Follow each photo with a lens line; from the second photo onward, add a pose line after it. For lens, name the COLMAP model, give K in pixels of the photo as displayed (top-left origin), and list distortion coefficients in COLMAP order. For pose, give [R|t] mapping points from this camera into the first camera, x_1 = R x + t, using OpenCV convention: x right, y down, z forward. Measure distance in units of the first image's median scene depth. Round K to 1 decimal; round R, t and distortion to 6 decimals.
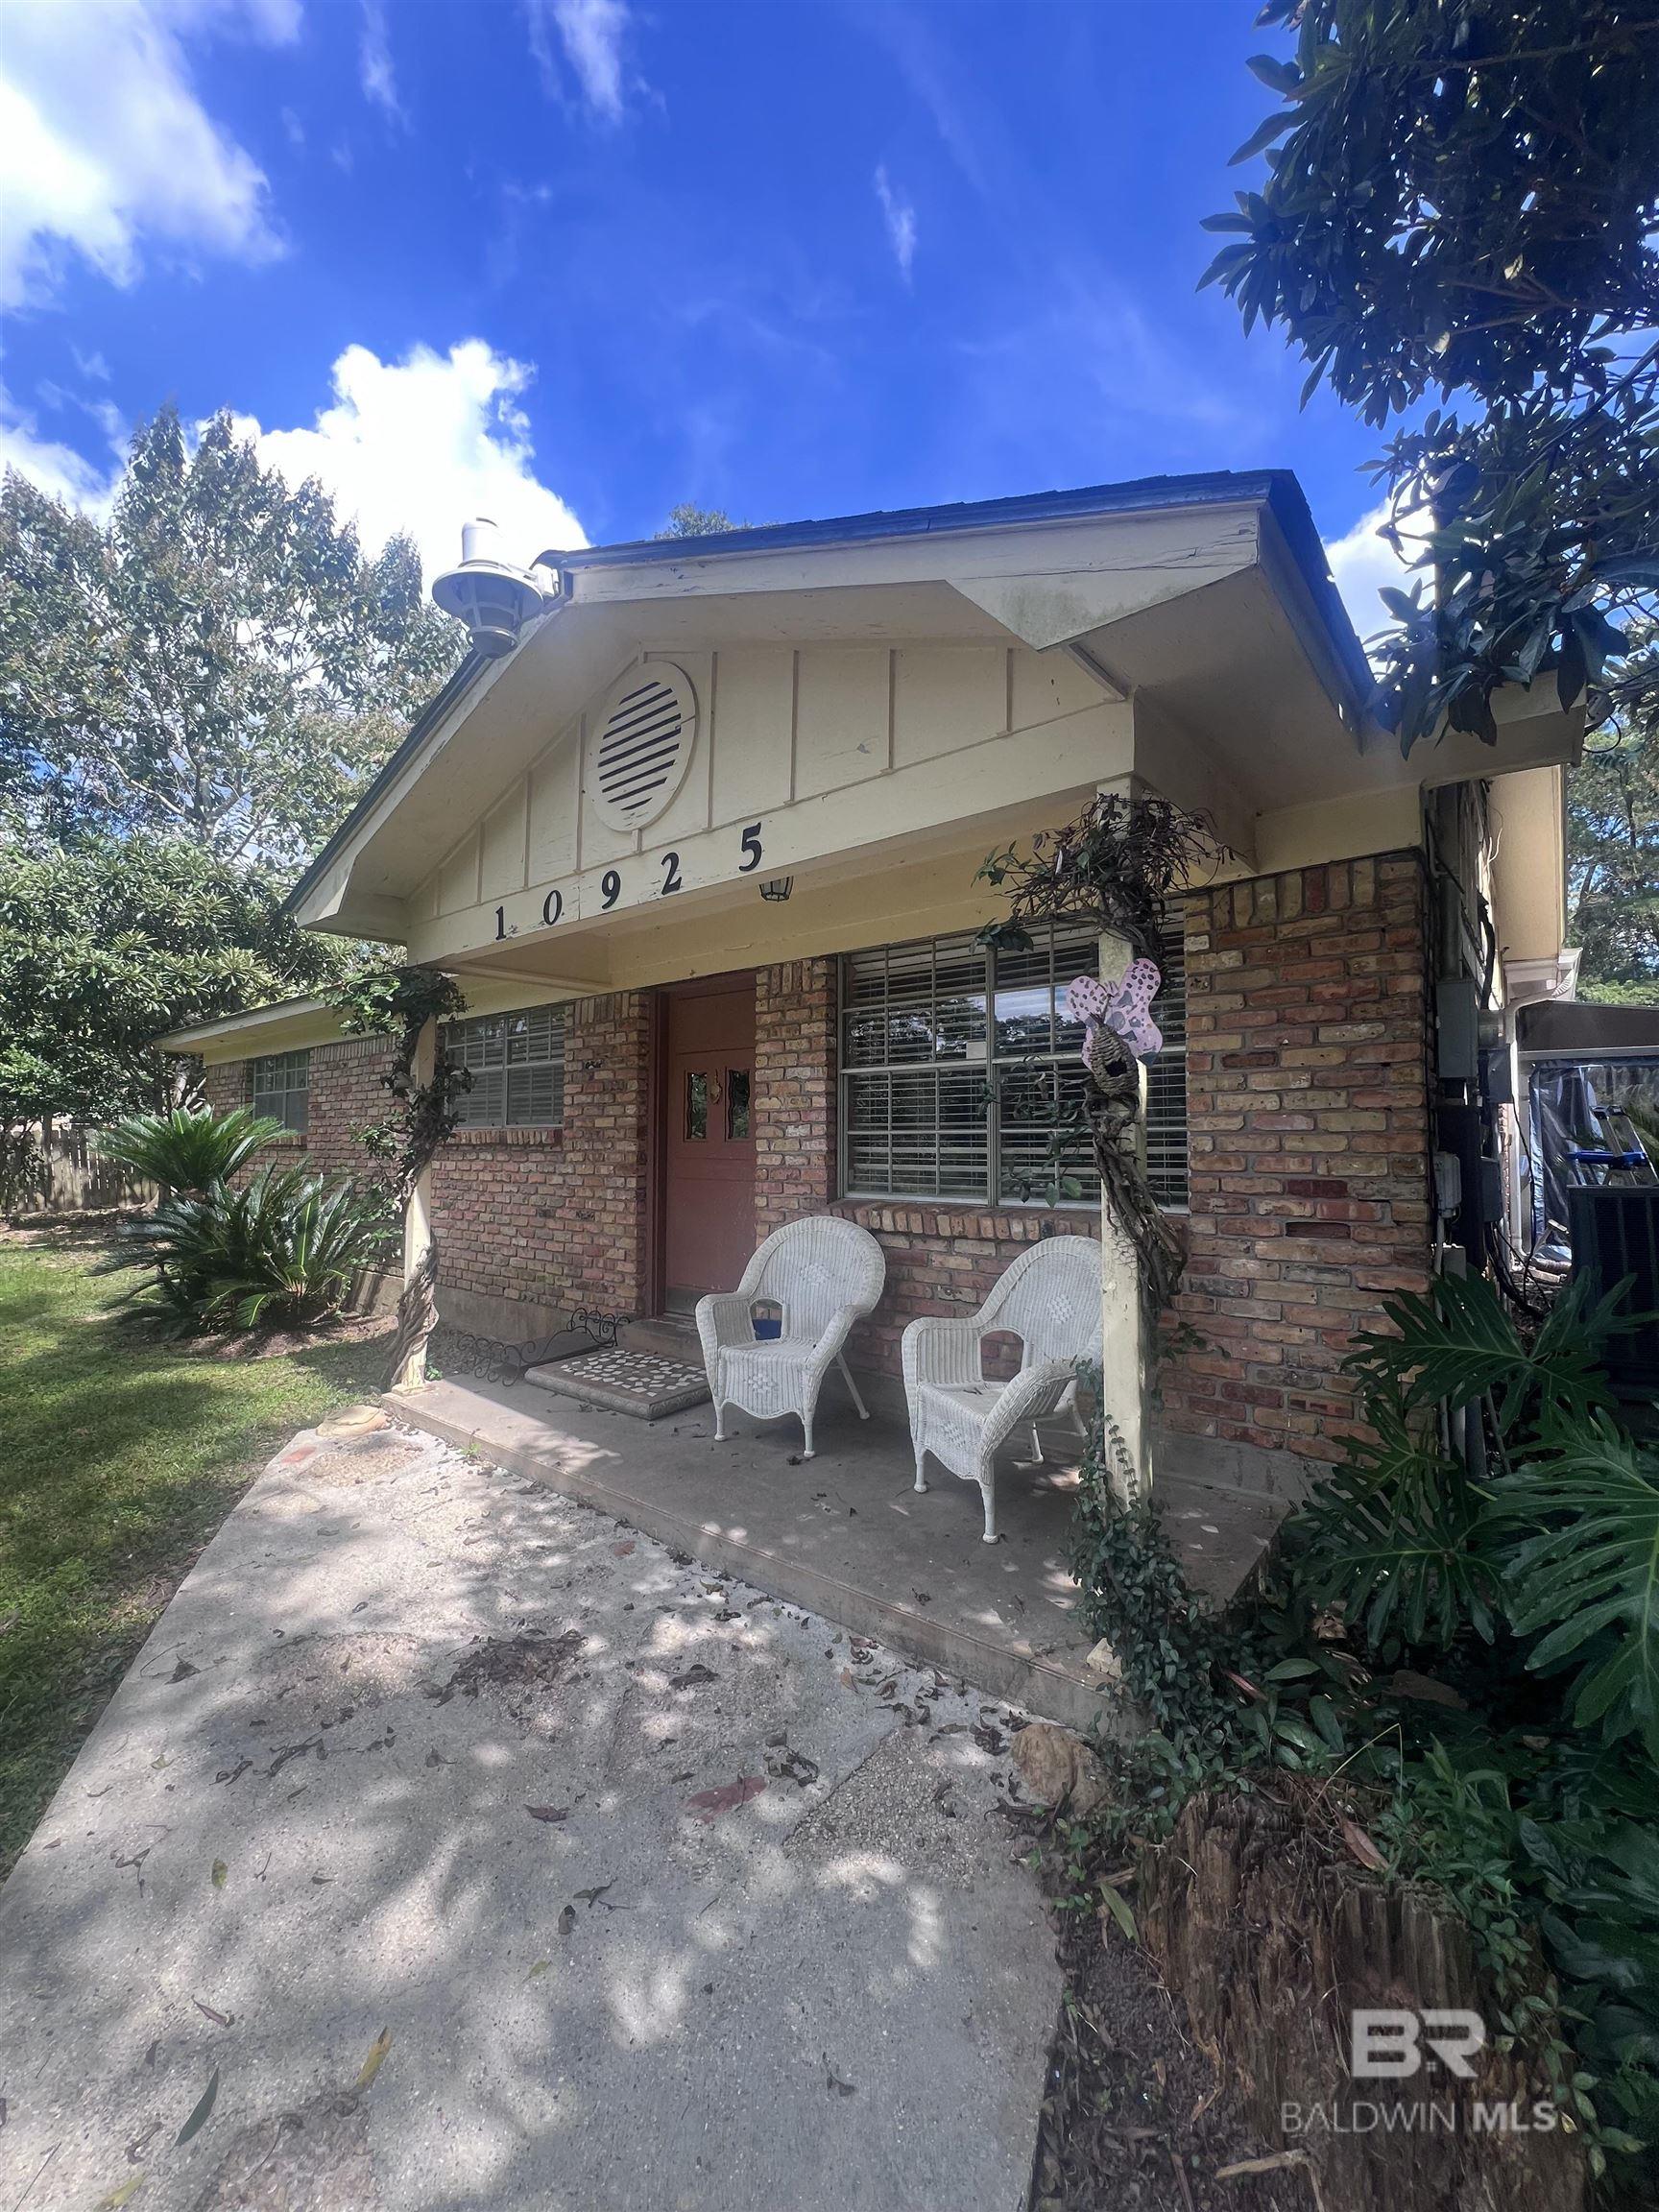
lens RADIAL K [[890.7, 0, 829.6], [0, 890.7, 1096.7], [0, 0, 1]] dist [-0.000776, 0.000188]
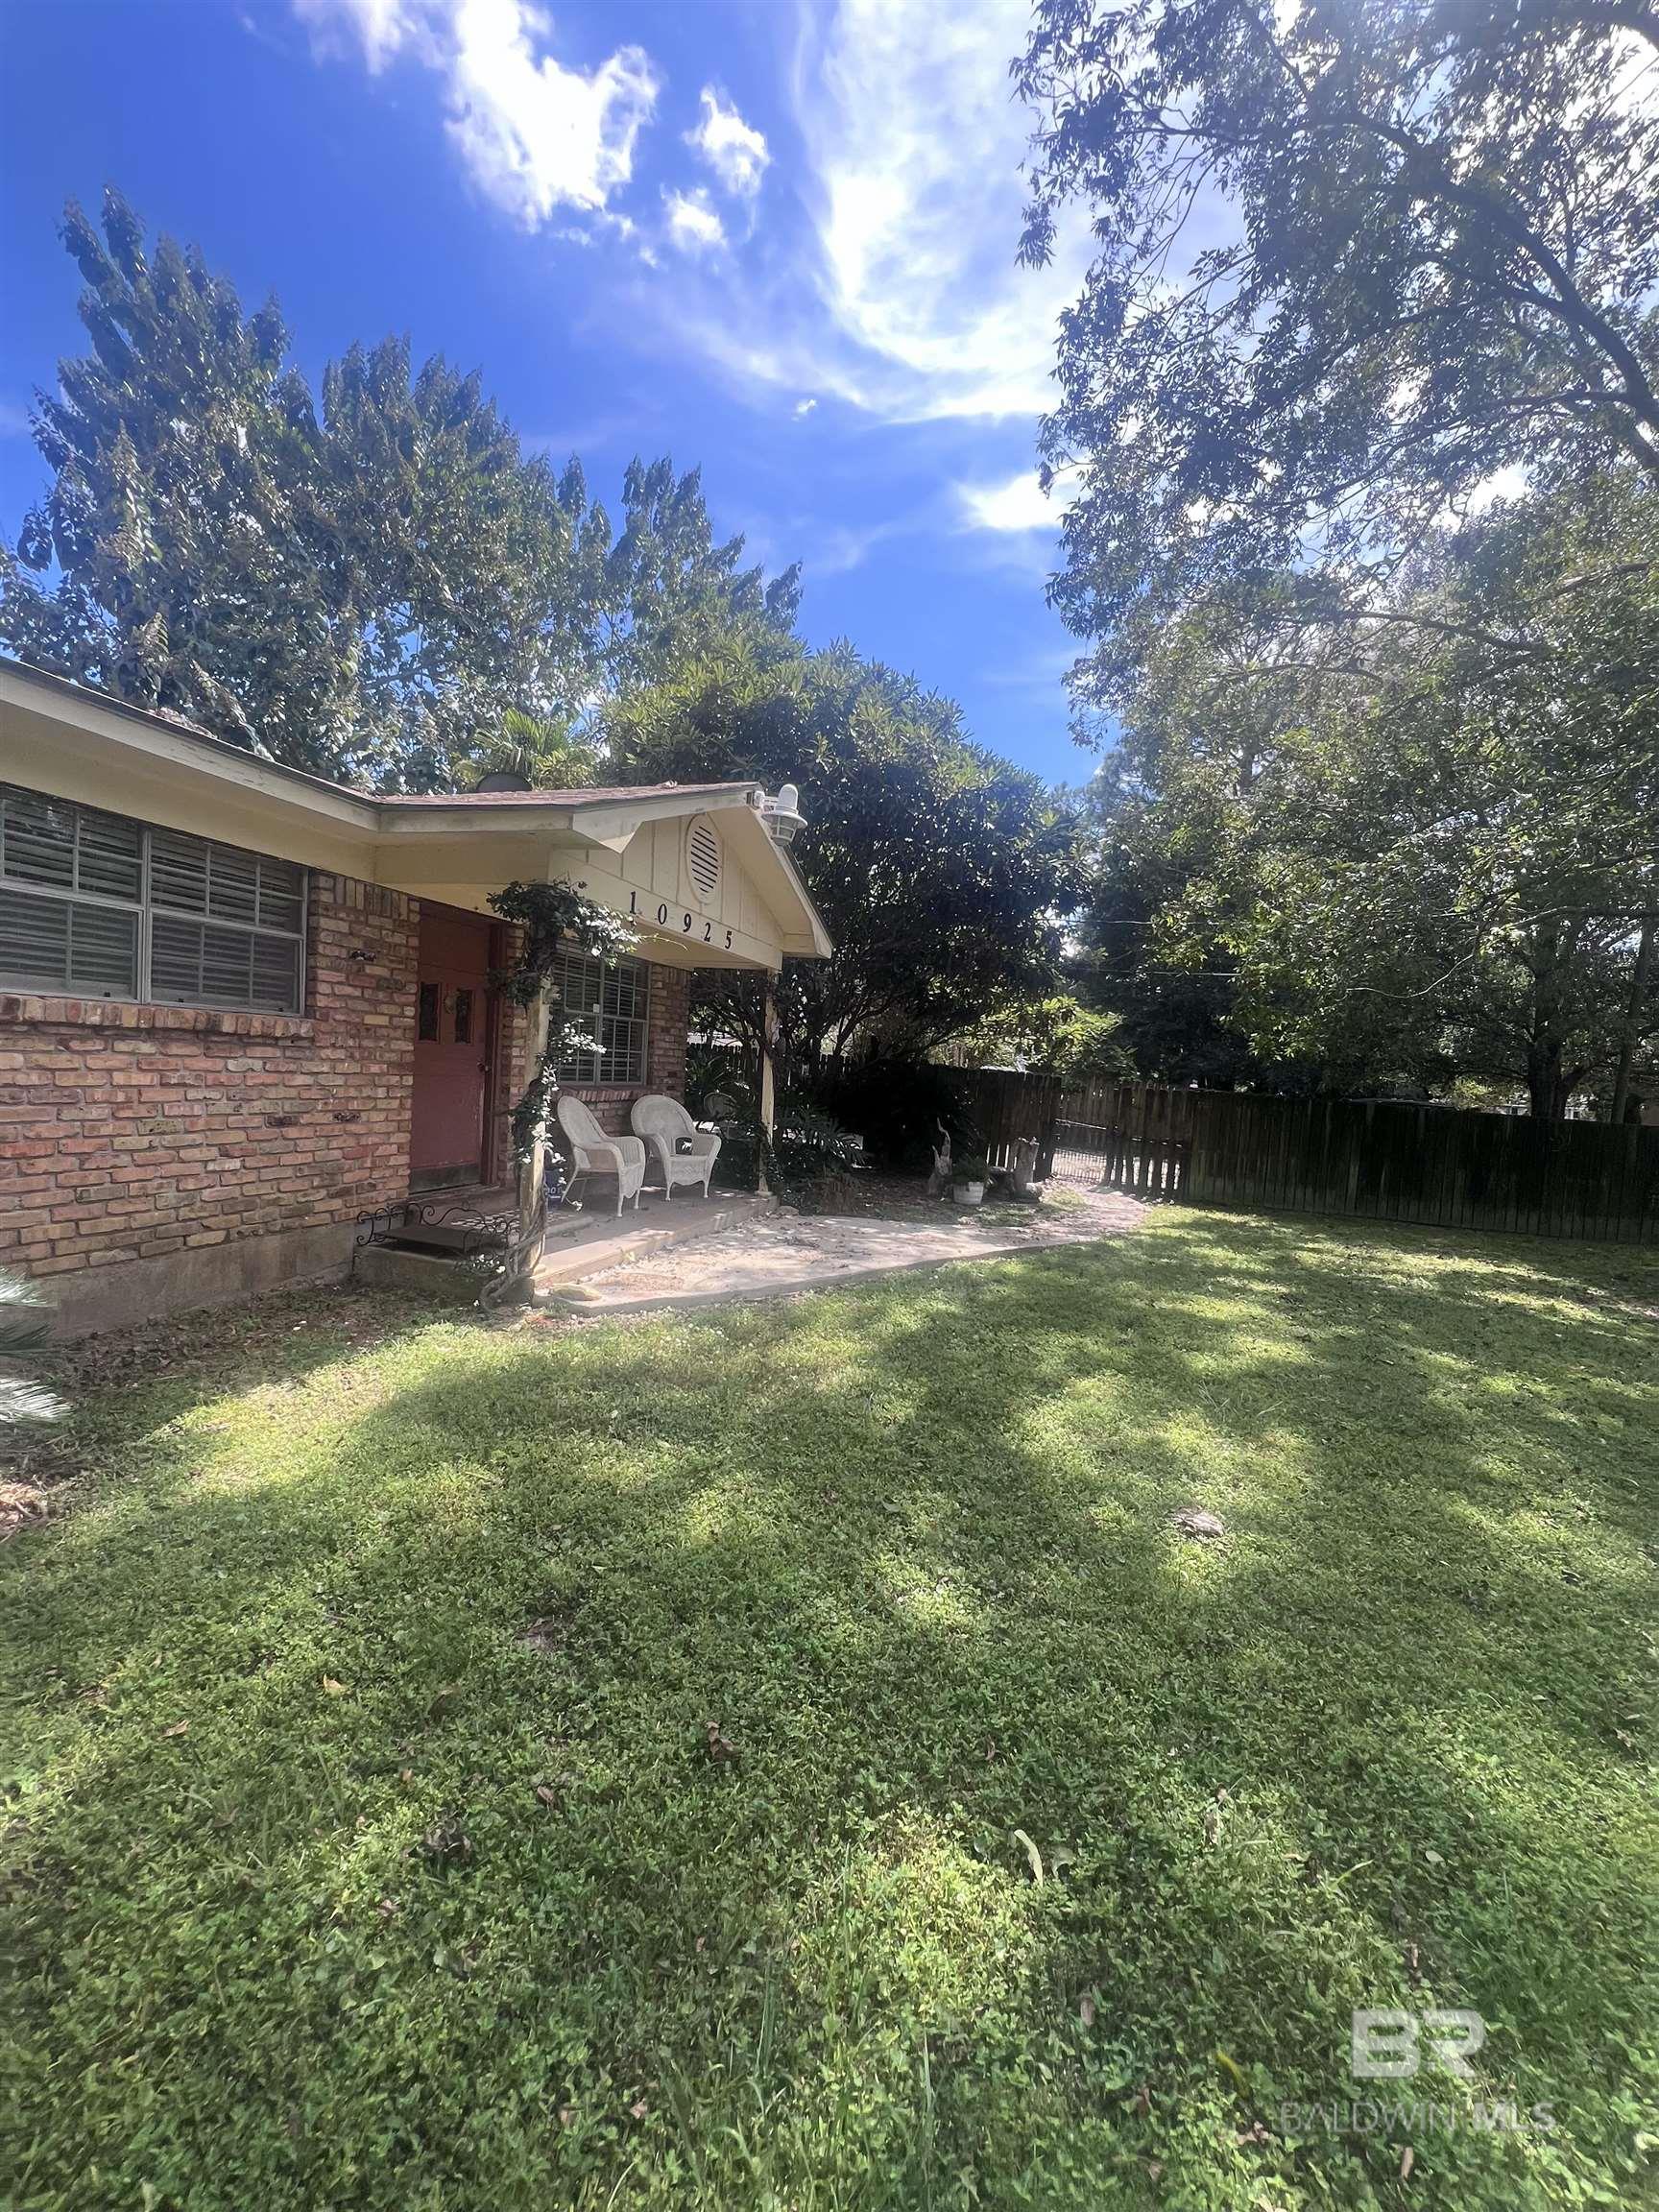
lens RADIAL K [[890.7, 0, 827.7], [0, 890.7, 1107.9], [0, 0, 1]] dist [-0.000776, 0.000188]
pose [[-0.396535, -0.062503, 0.915890, -1.333193], [-0.106655, 0.994060, 0.021661, 0.050308], [-0.911803, -0.089095, -0.400846, 0.920187]]
